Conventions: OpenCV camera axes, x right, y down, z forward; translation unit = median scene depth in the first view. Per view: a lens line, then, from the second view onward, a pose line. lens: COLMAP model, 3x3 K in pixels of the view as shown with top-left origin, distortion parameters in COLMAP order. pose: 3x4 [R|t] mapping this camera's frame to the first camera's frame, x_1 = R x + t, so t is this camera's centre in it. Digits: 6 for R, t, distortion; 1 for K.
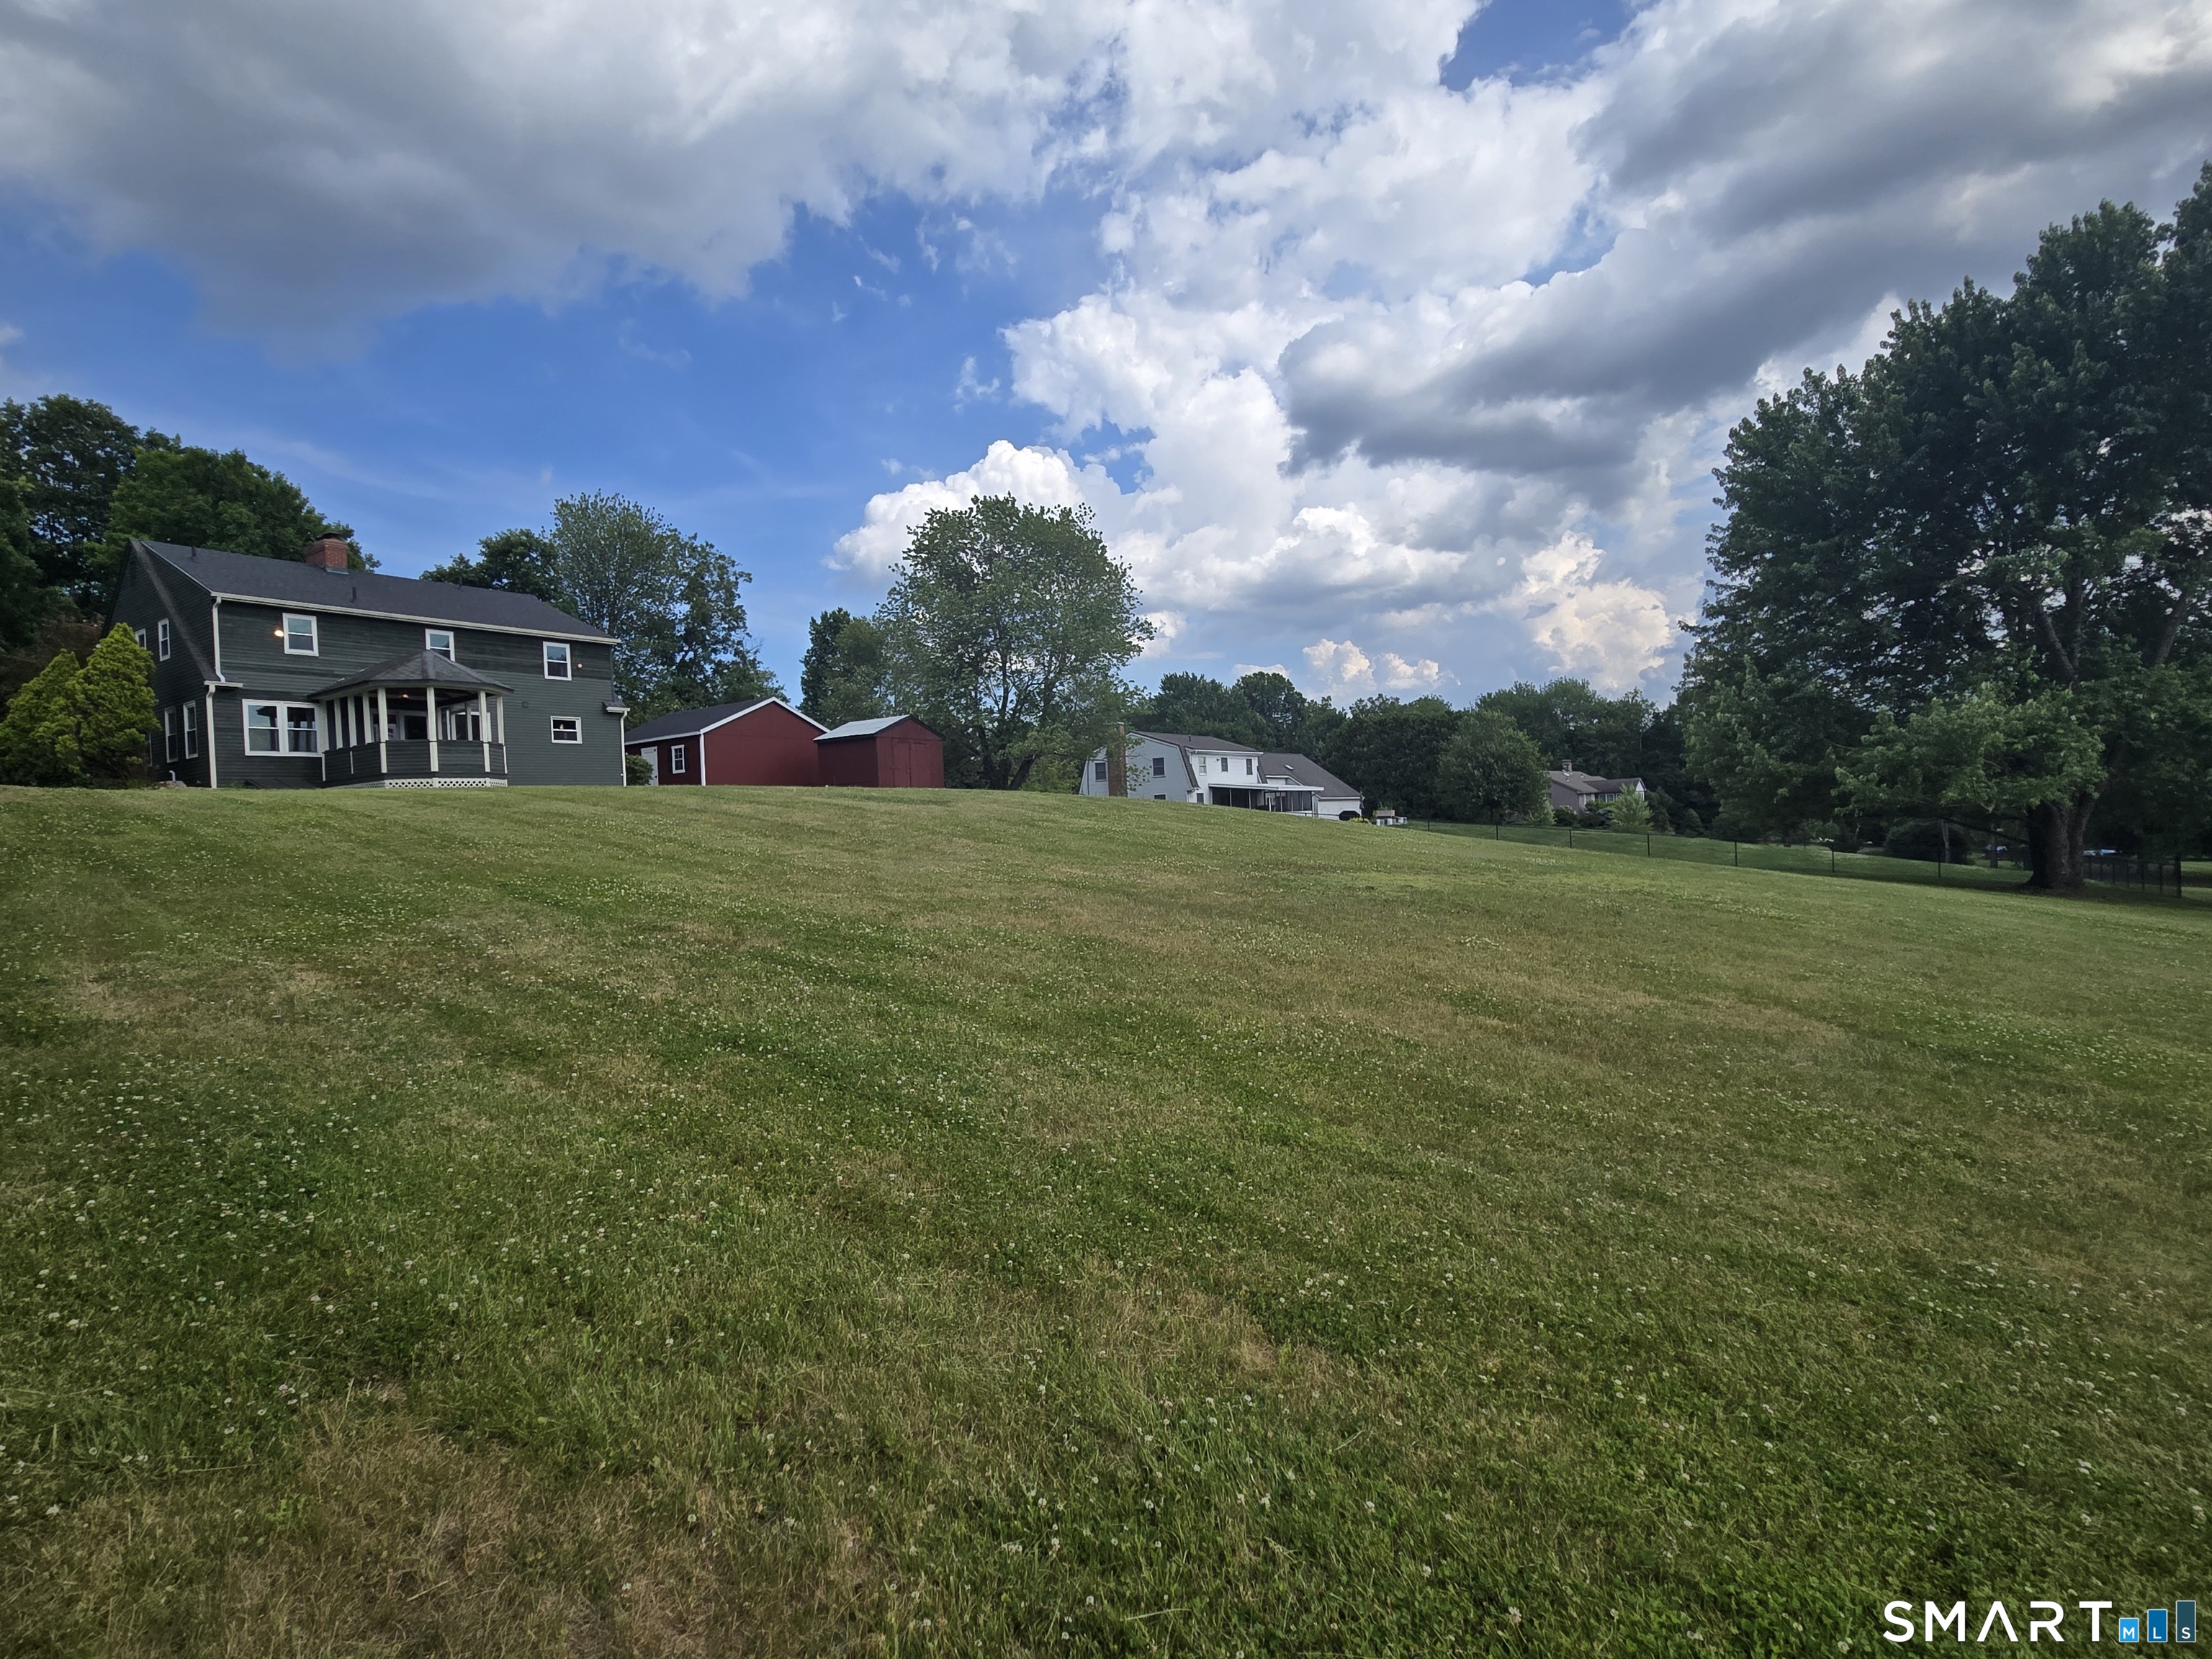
lens RADIAL K [[903.1, 0, 1094.3], [0, 903.1, 829.3], [0, 0, 1]] dist [0.000420, 0.000195]
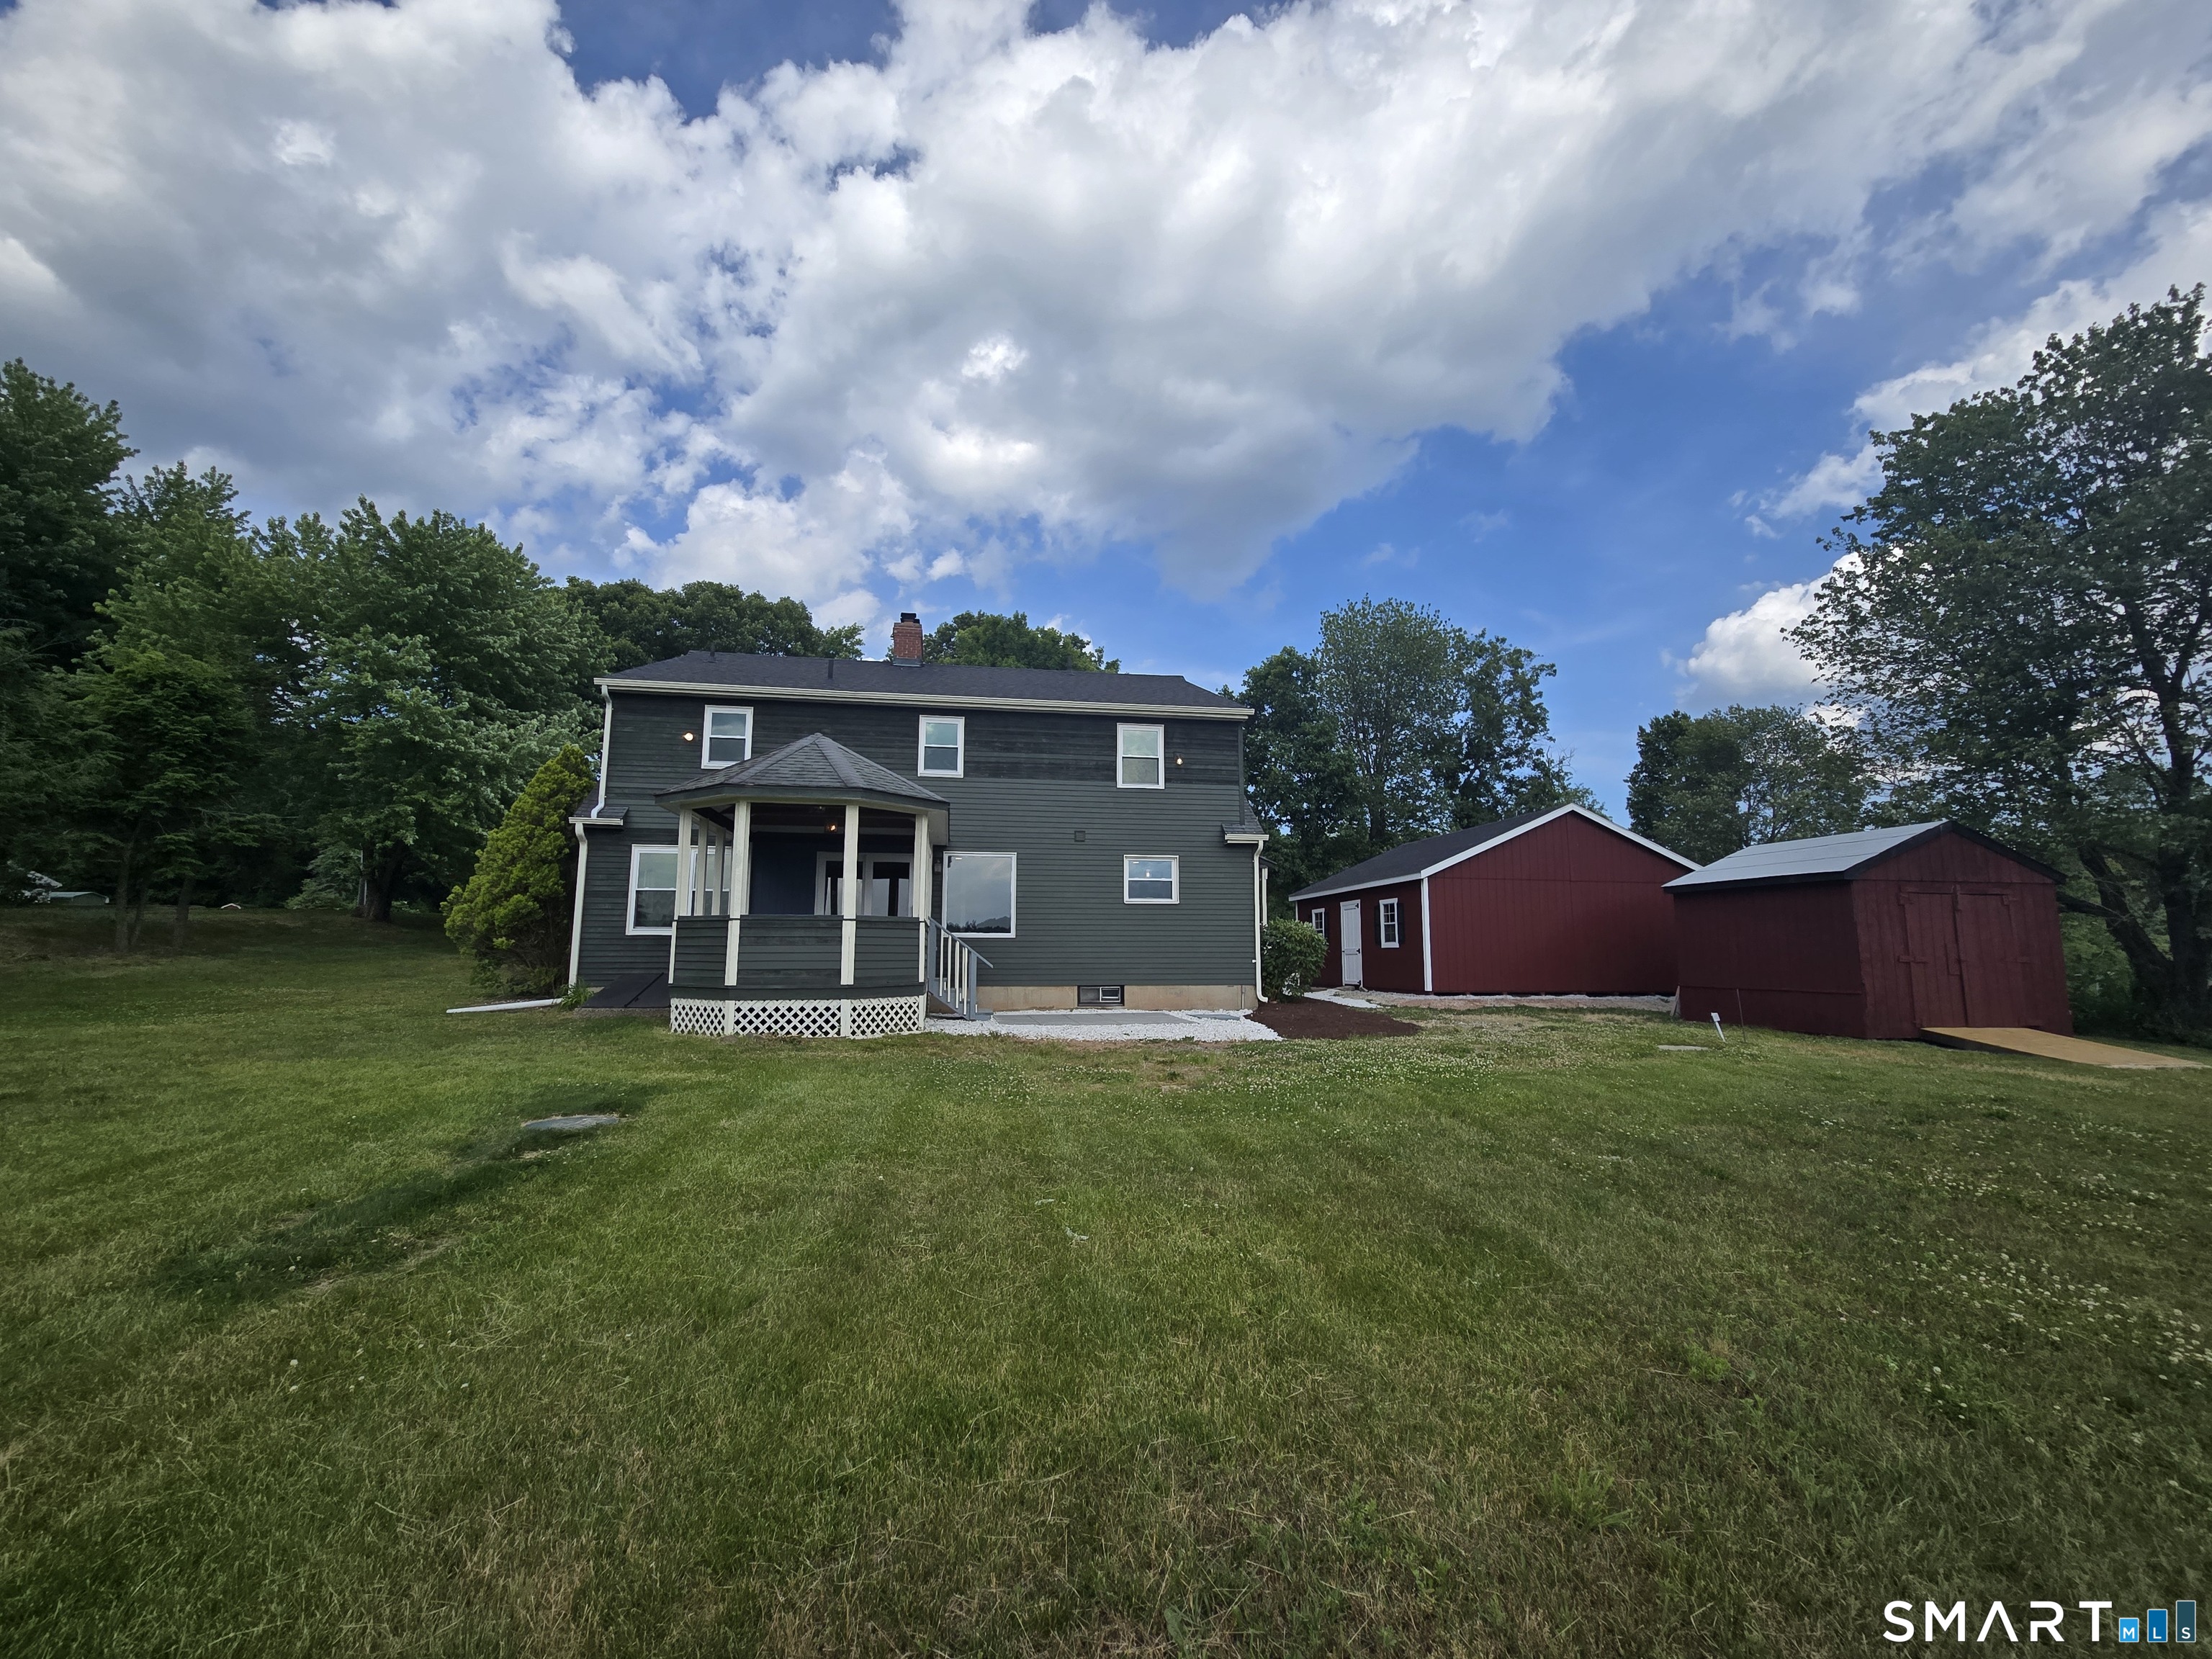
lens RADIAL K [[903.1, 0, 1090.4], [0, 903.1, 822.0], [0, 0, 1]] dist [0.000420, 0.000195]
pose [[0.660349, -0.058582, -0.748670, -0.070531], [-0.057314, 0.990113, -0.128027, -0.025575], [0.748769, 0.127451, 0.650463, 0.216979]]
